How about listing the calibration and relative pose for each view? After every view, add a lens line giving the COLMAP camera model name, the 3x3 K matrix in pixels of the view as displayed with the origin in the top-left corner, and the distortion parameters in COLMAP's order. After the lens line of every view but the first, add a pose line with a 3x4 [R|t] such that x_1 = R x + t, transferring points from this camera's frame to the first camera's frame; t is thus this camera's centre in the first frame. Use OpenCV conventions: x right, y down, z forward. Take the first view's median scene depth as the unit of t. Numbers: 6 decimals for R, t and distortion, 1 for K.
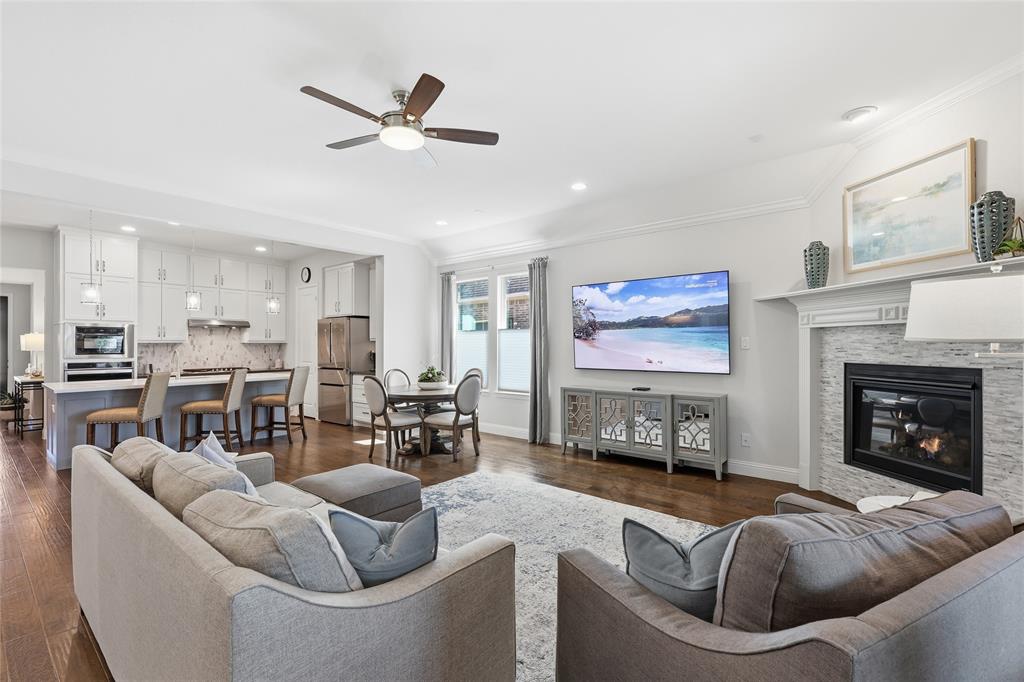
lens RADIAL K [[475.1, 0, 514.6], [0, 475.1, 342.5], [0, 0, 1]] dist [0.014697, 0.000353]
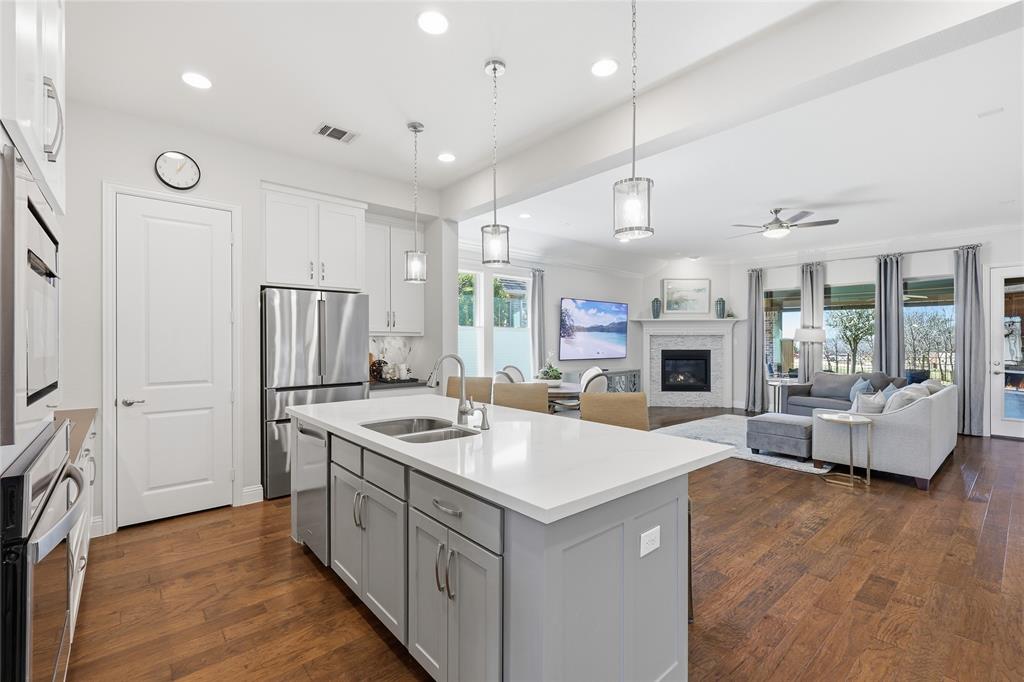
lens RADIAL K [[450.6, 0, 513.9], [0, 450.6, 341.9], [0, 0, 1]] dist [0.001953, 0.000486]
pose [[0.137640, 0.003095, 0.990478, -1.187623], [-0.004960, 0.999985, -0.002435, 0.007868], [-0.990470, -0.004578, 0.137653, 1.008286]]
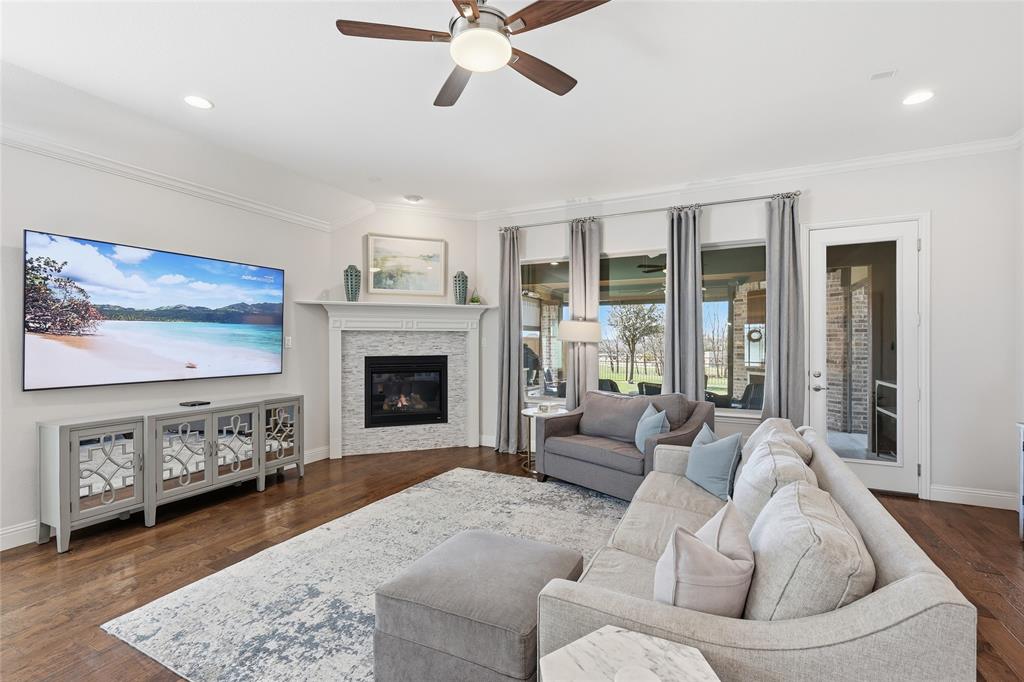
lens RADIAL K [[475.1, 0, 514.6], [0, 475.1, 342.5], [0, 0, 1]] dist [0.014697, 0.000353]
pose [[-0.265924, 0.003358, 0.963988, -0.546640], [-0.001698, 0.999991, -0.003951, 0.004379], [-0.963992, -0.002688, -0.265916, 0.669080]]
